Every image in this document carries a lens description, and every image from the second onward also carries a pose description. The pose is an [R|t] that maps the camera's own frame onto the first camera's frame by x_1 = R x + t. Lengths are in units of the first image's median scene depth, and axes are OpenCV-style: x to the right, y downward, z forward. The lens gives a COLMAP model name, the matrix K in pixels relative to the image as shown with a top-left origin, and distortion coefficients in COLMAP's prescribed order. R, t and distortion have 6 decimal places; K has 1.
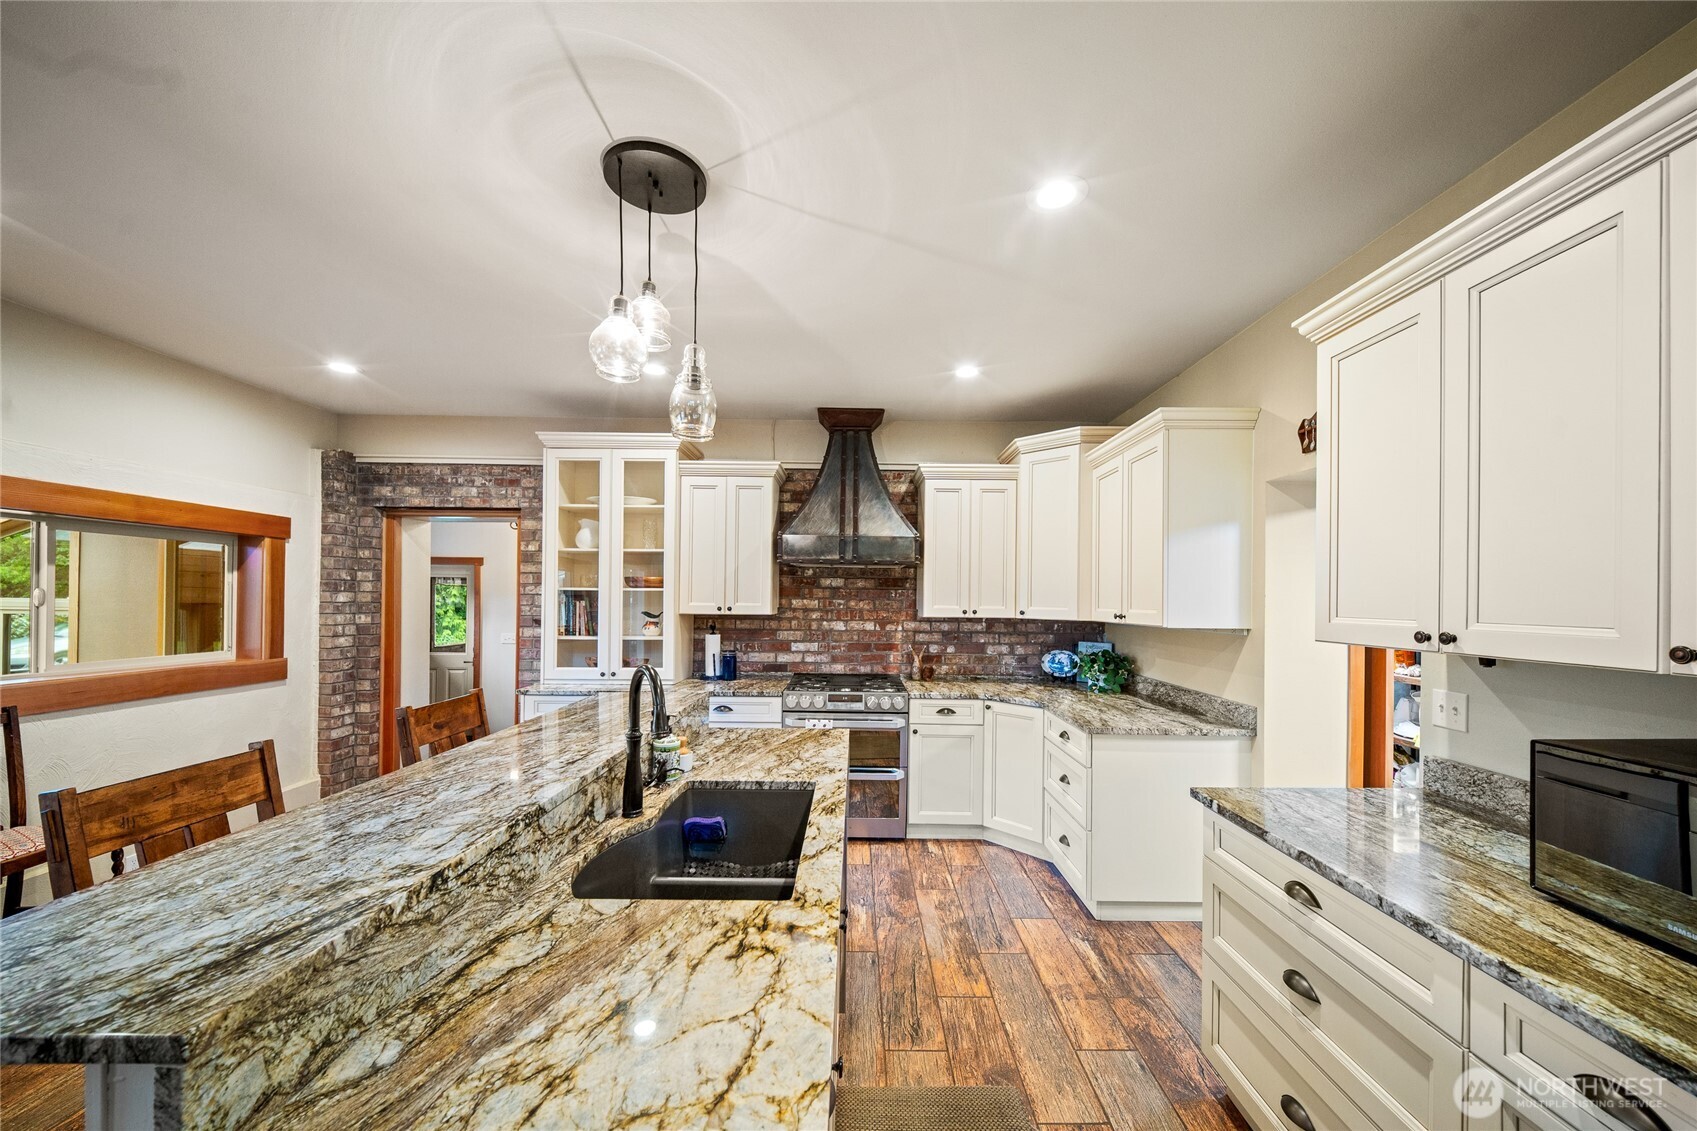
lens RADIAL K [[618.5, 0, 853.2], [0, 618.5, 597.0], [0, 0, 1]] dist [-0.002892, 0.000525]
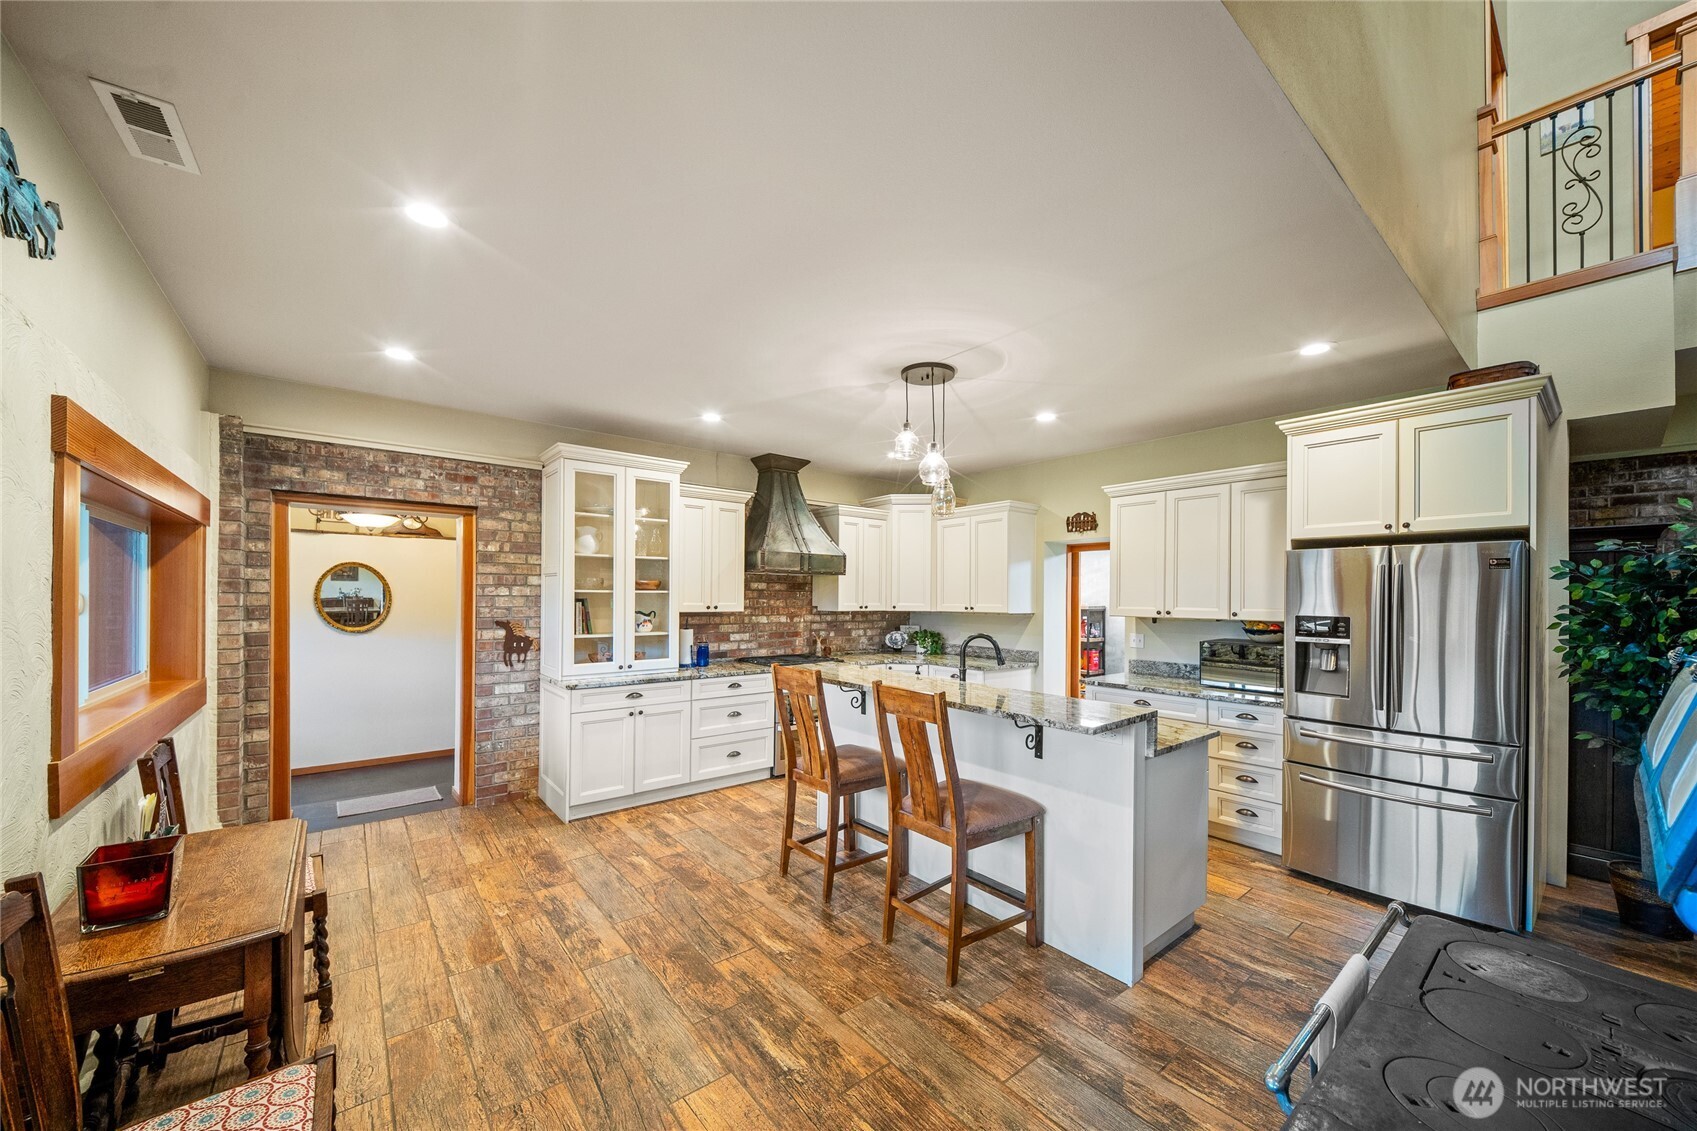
lens RADIAL K [[618.5, 0, 858.7], [0, 618.5, 596.2], [0, 0, 1]] dist [-0.002892, 0.000525]
pose [[0.775424, -0.003141, 0.631434, -0.689740], [-0.001334, 0.999977, 0.006613, -0.010777], [-0.631440, -0.005970, 0.775402, -0.128475]]
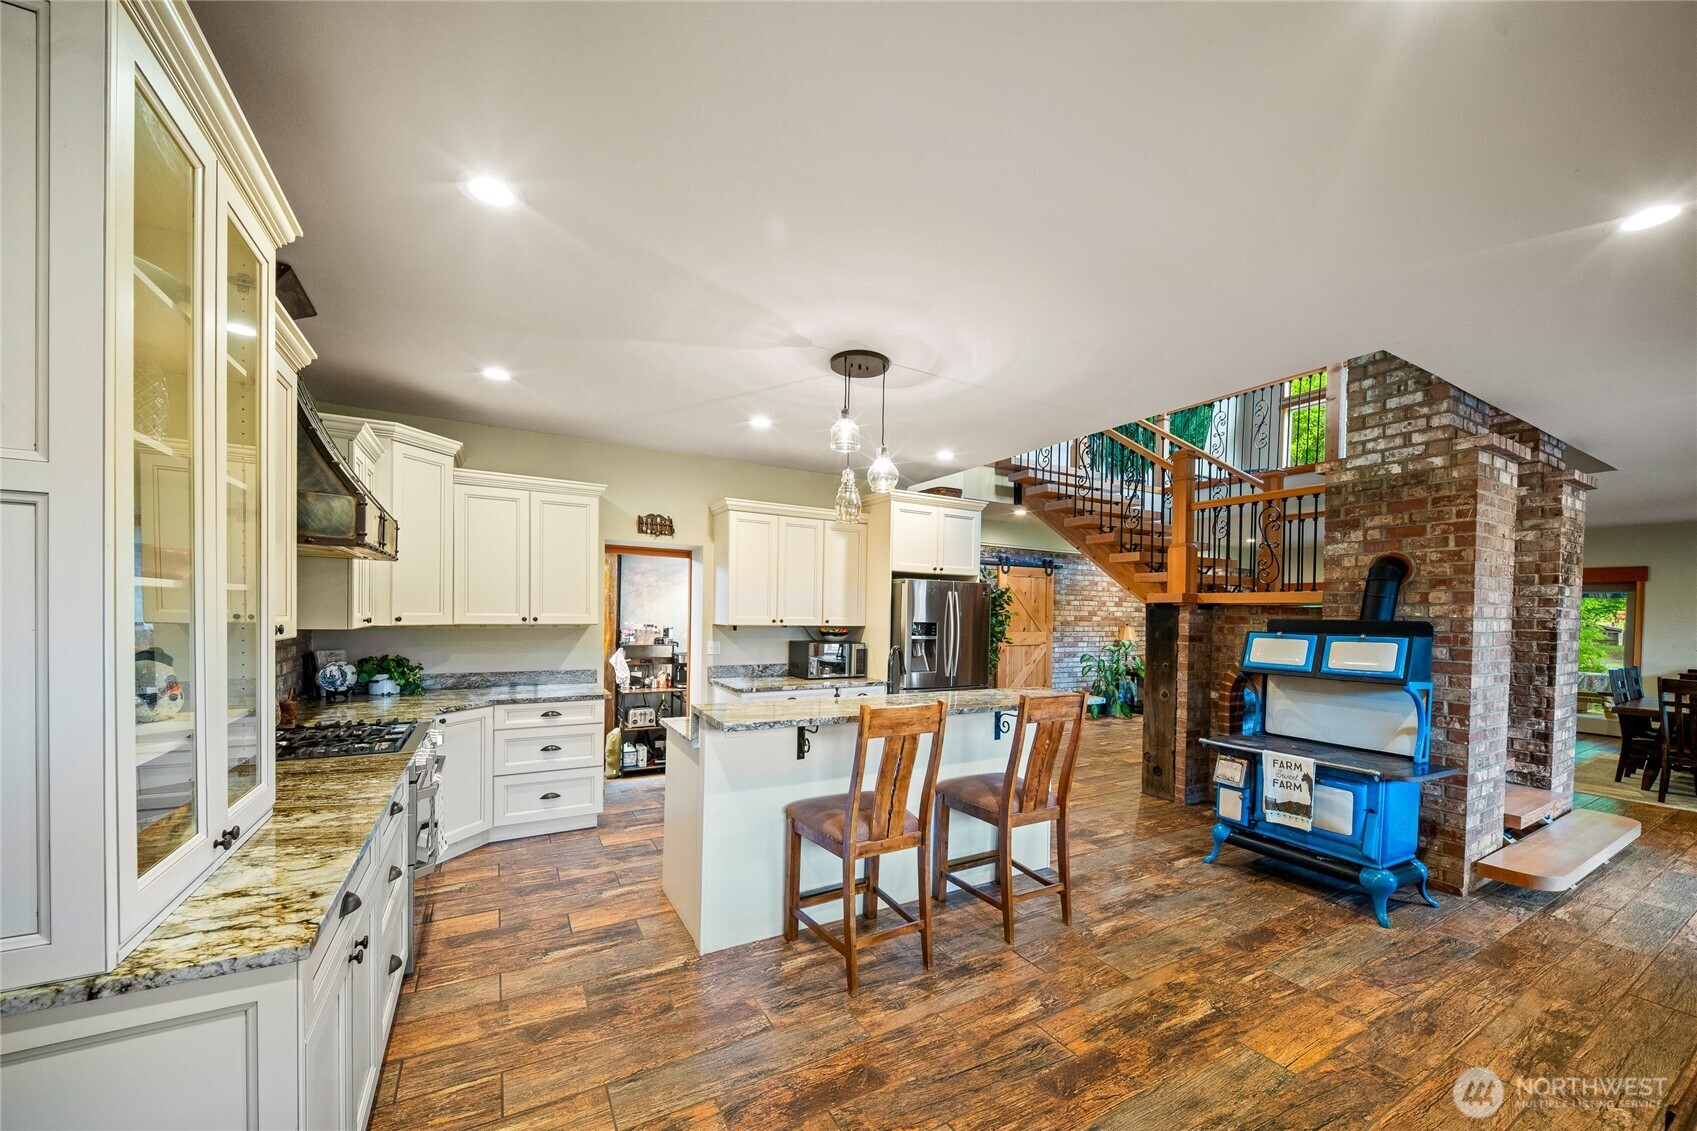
lens RADIAL K [[618.5, 0, 868.7], [0, 618.5, 622.6], [0, 0, 1]] dist [-0.002892, 0.000525]
pose [[-0.490495, -0.035230, 0.870731, -0.757234], [-0.027800, 0.999307, 0.024772, -0.009079], [-0.871000, -0.012056, -0.491134, 0.750333]]
